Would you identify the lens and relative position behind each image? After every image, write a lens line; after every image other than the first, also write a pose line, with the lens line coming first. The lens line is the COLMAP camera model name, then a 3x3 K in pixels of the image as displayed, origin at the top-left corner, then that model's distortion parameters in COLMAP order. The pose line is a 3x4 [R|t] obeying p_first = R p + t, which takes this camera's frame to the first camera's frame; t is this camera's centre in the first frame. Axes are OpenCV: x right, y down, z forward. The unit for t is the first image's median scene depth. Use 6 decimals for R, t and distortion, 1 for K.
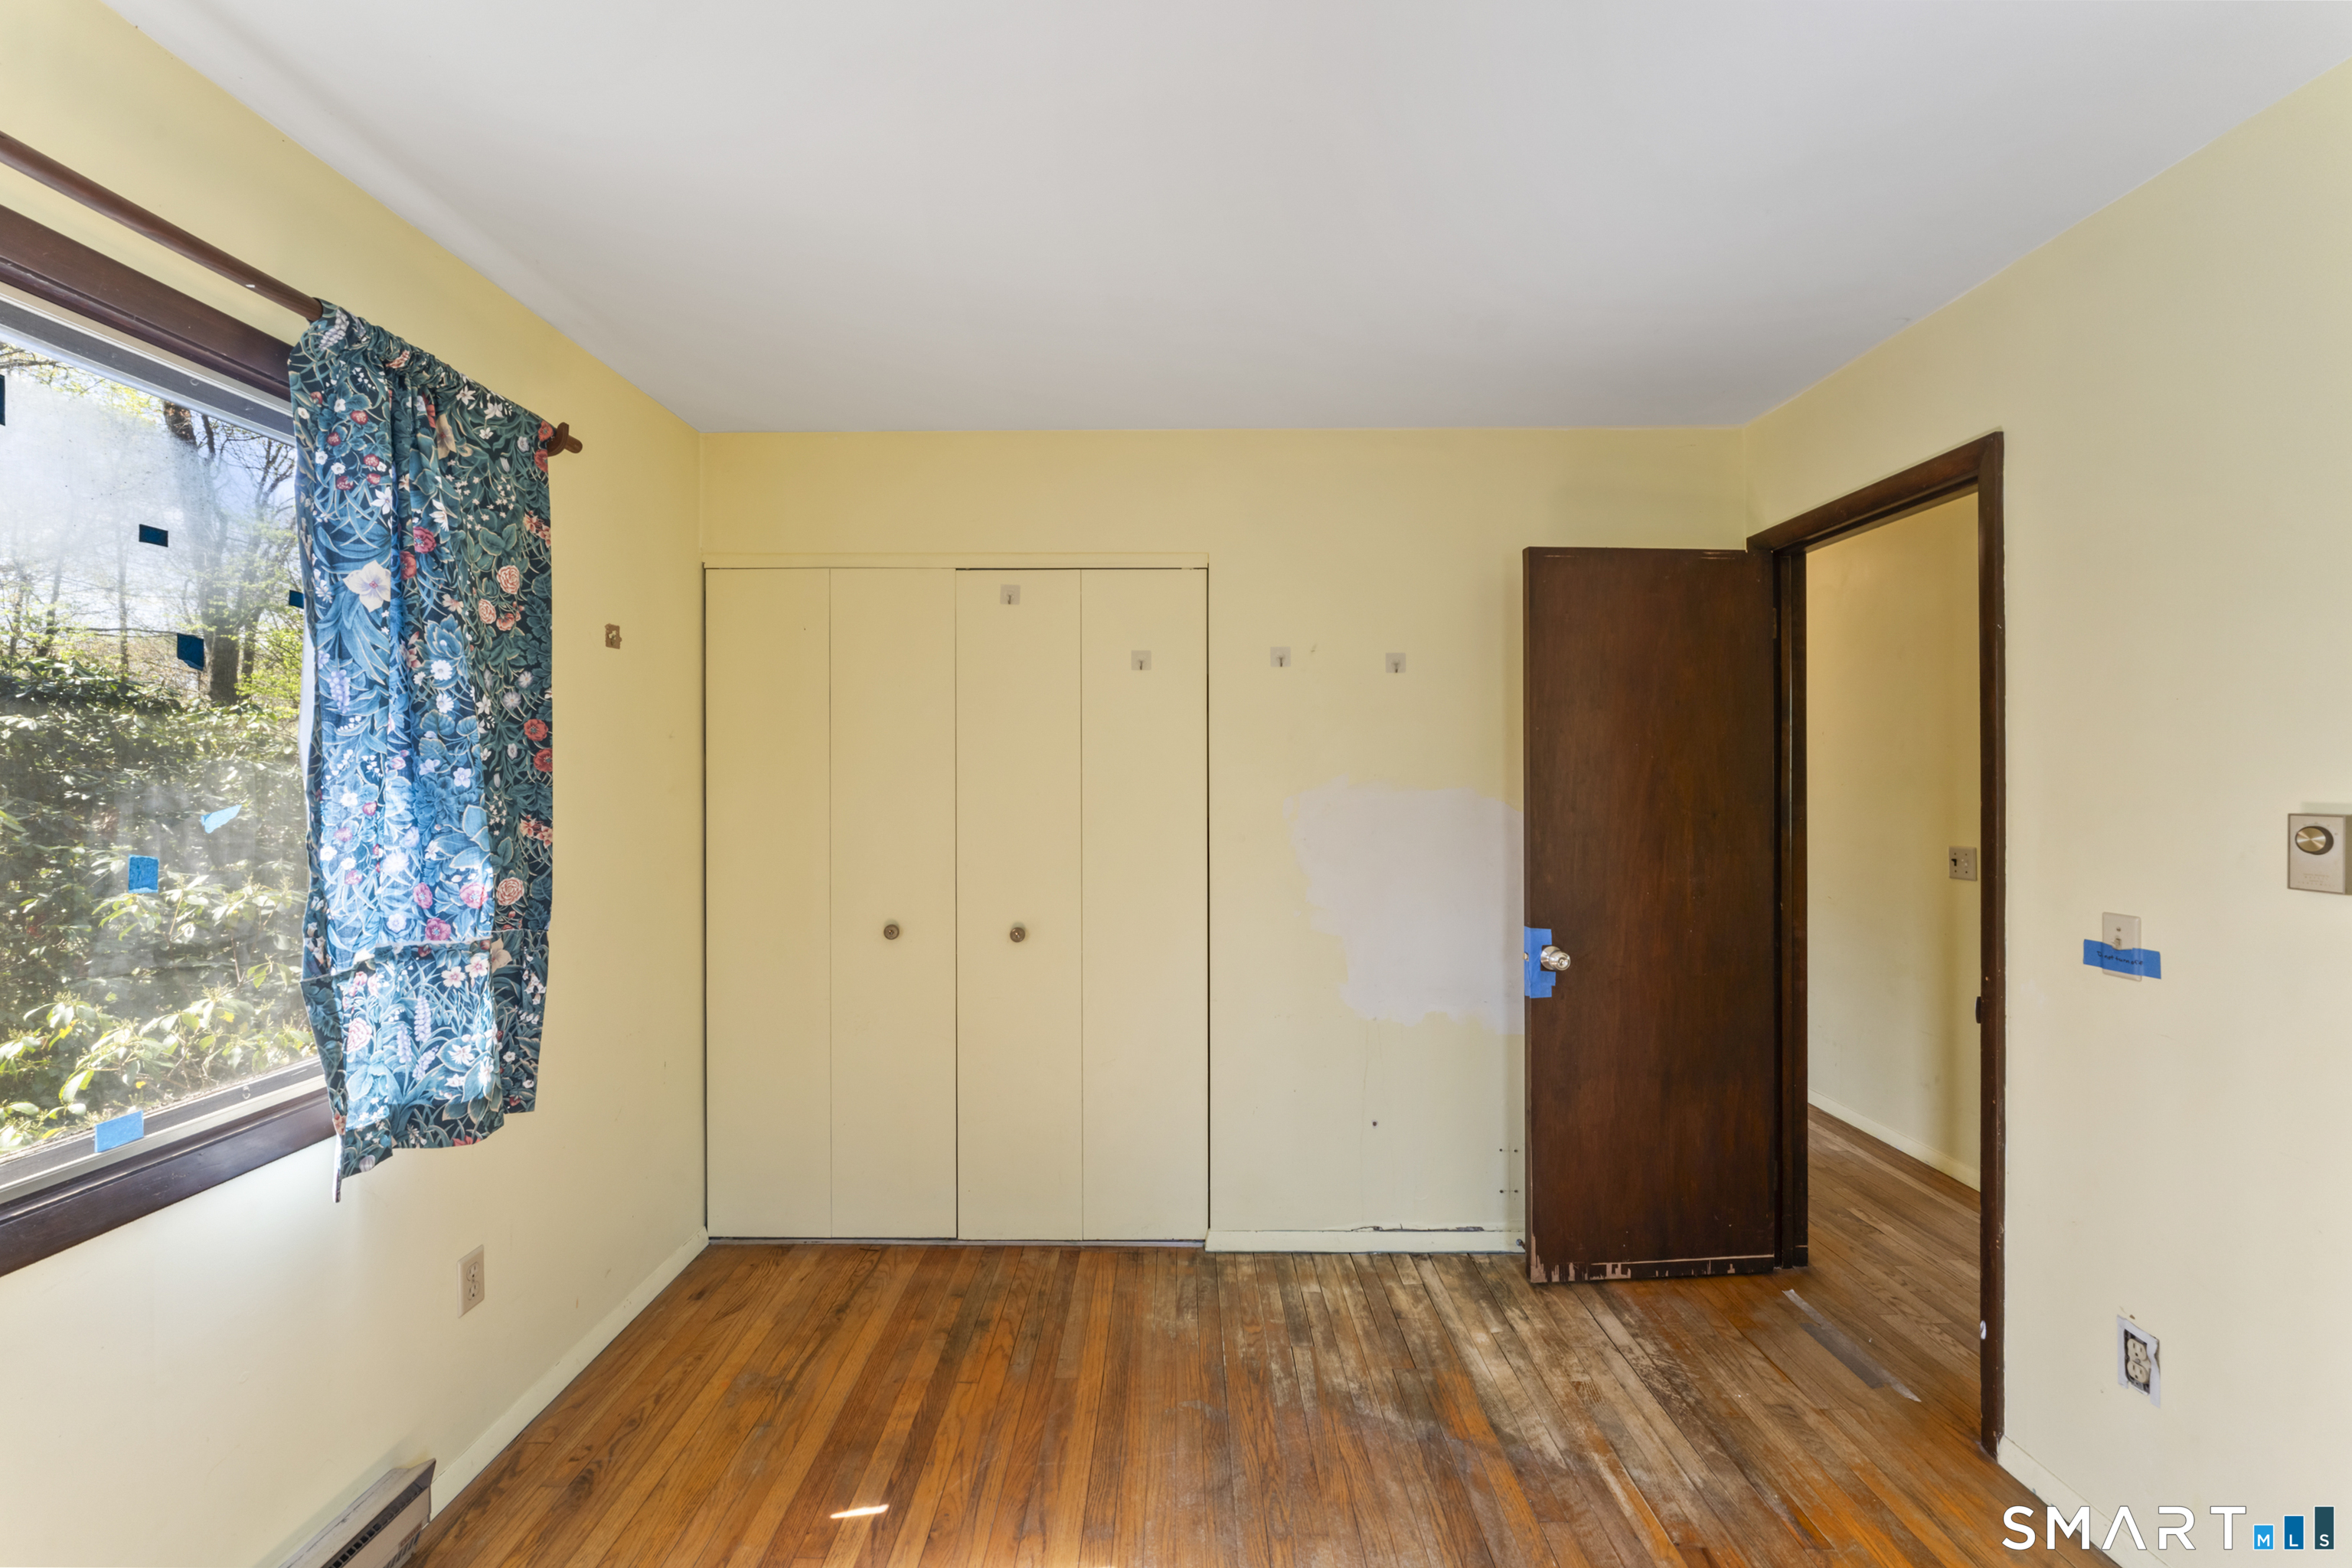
lens RADIAL K [[948.5, 0, 1181.7], [0, 948.5, 768.2], [0, 0, 1]] dist [-0.001745, -0.000113]
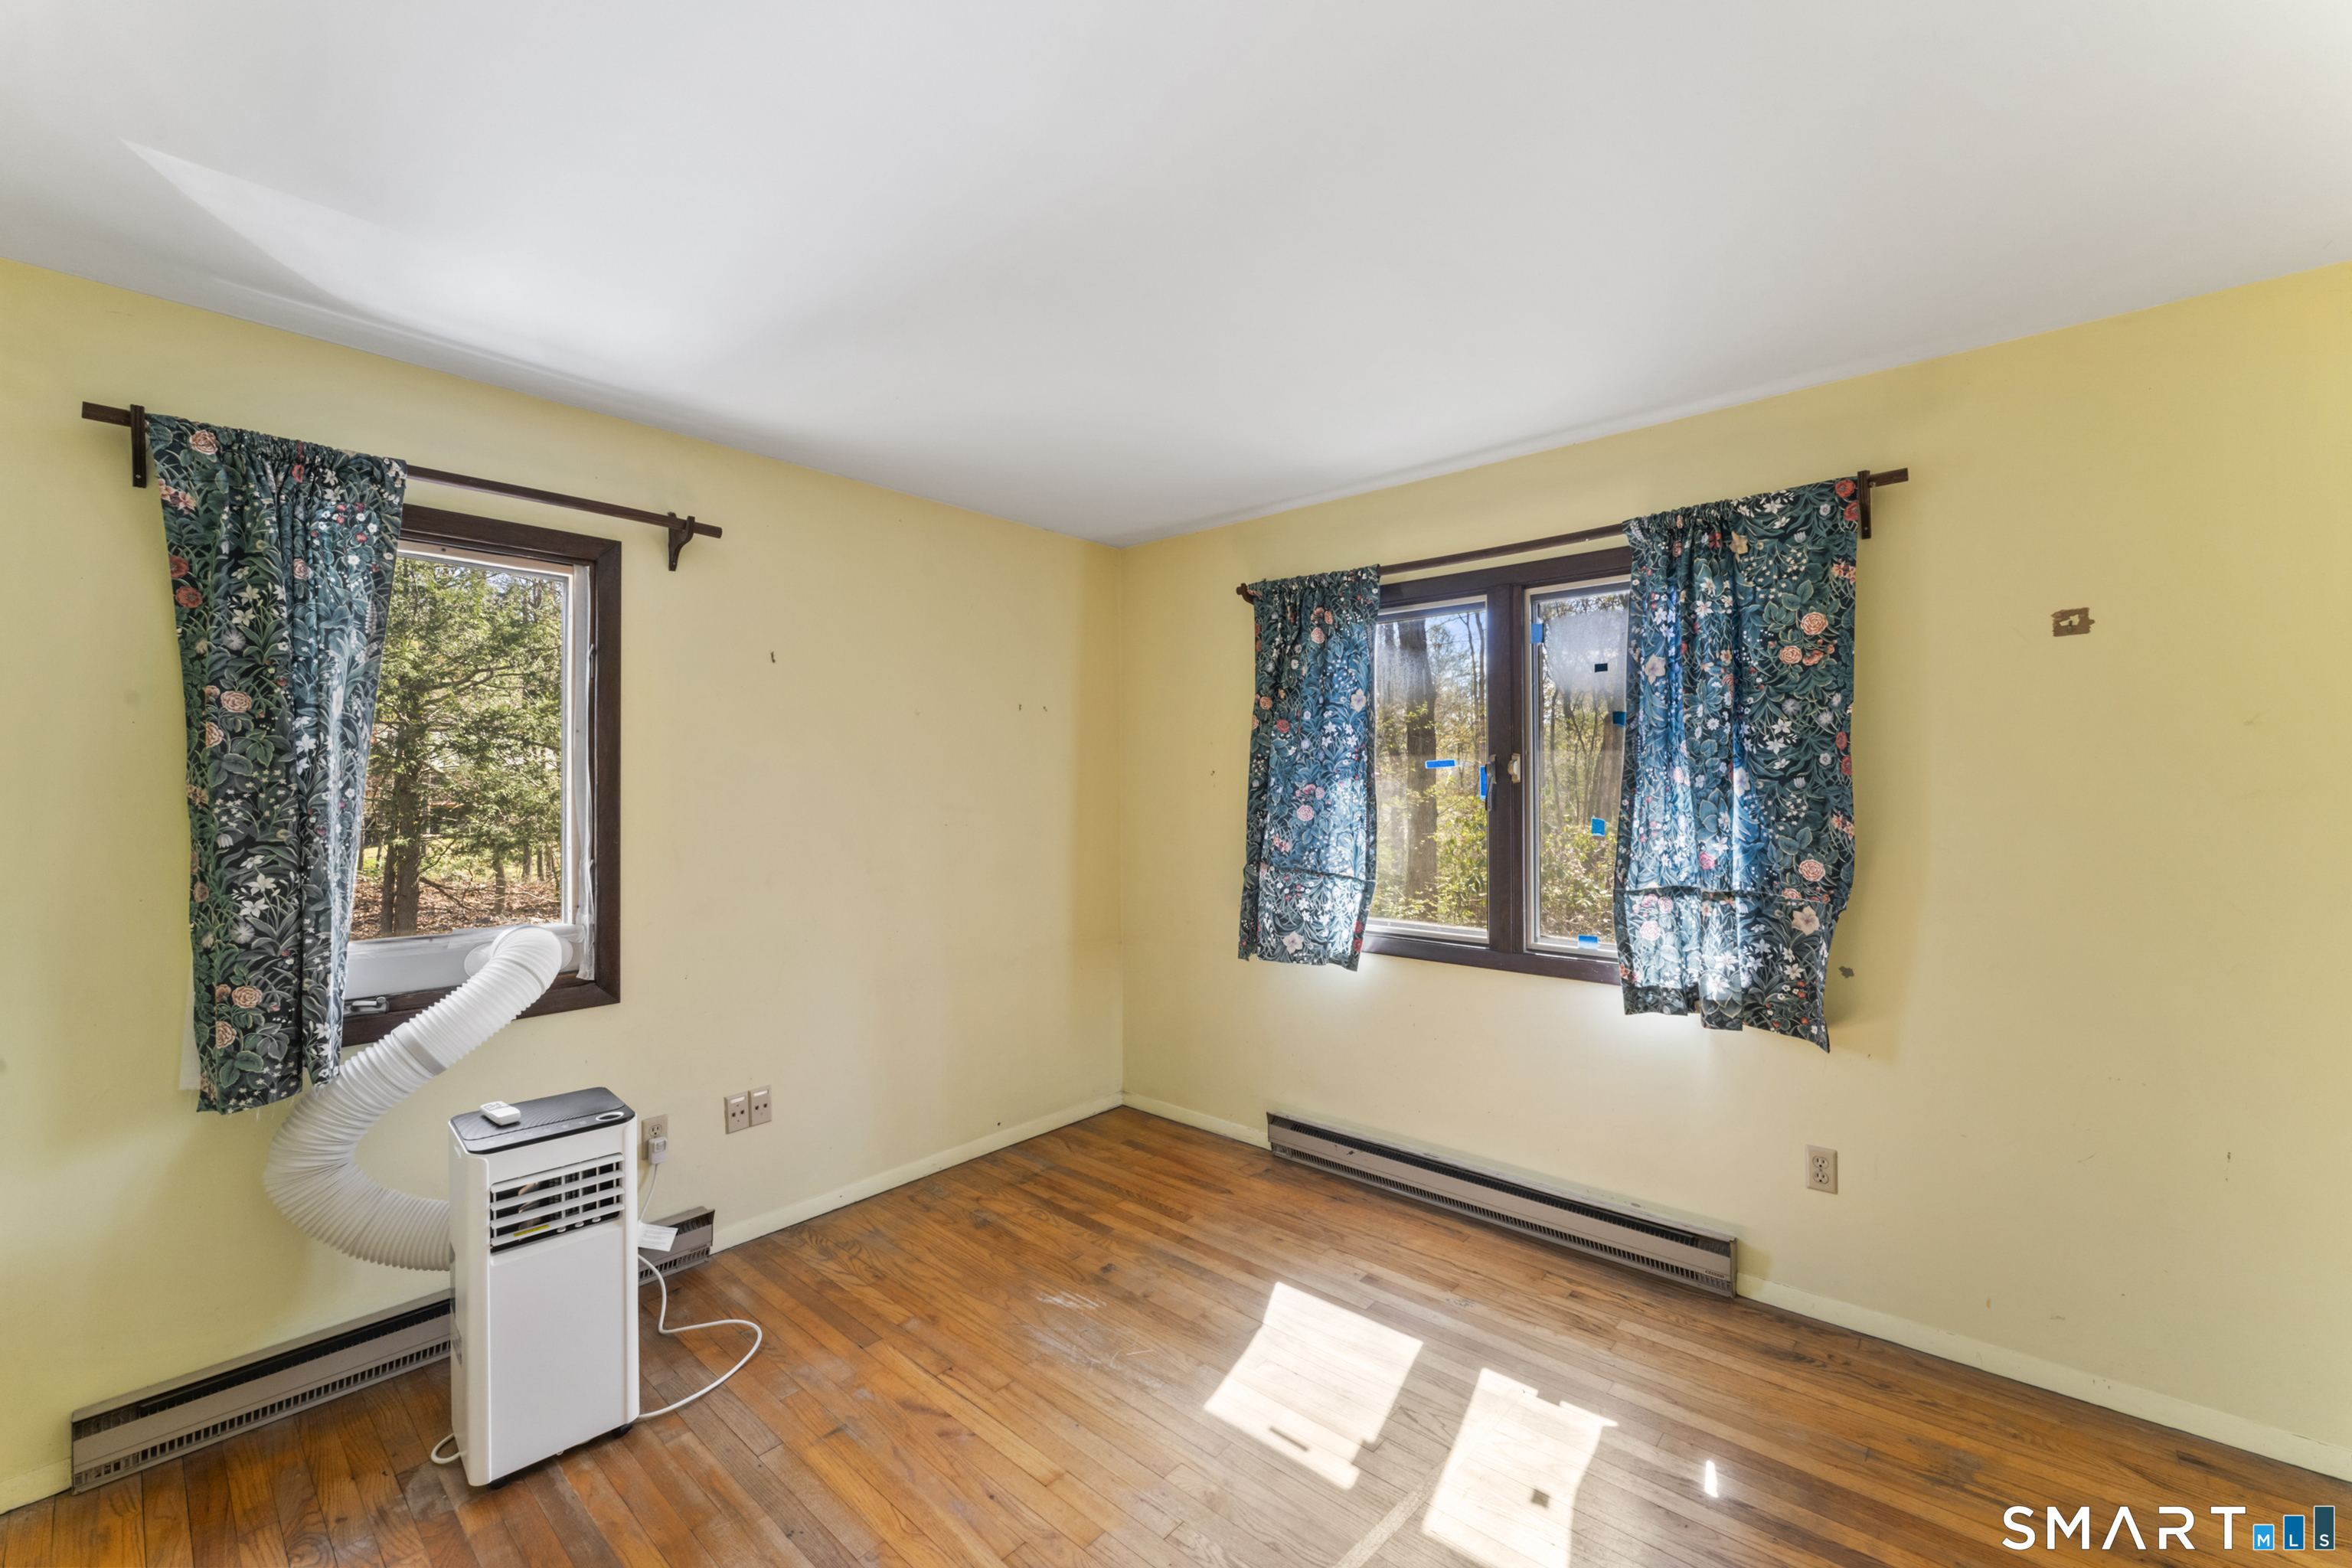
lens RADIAL K [[948.5, 0, 1167.5], [0, 948.5, 780.6], [0, 0, 1]] dist [-0.001745, -0.000113]
pose [[-0.669198, 0.002841, -0.743079, 0.813169], [0.012622, 0.999892, -0.007543, 0.008629], [0.742977, -0.014427, -0.669162, 1.217021]]
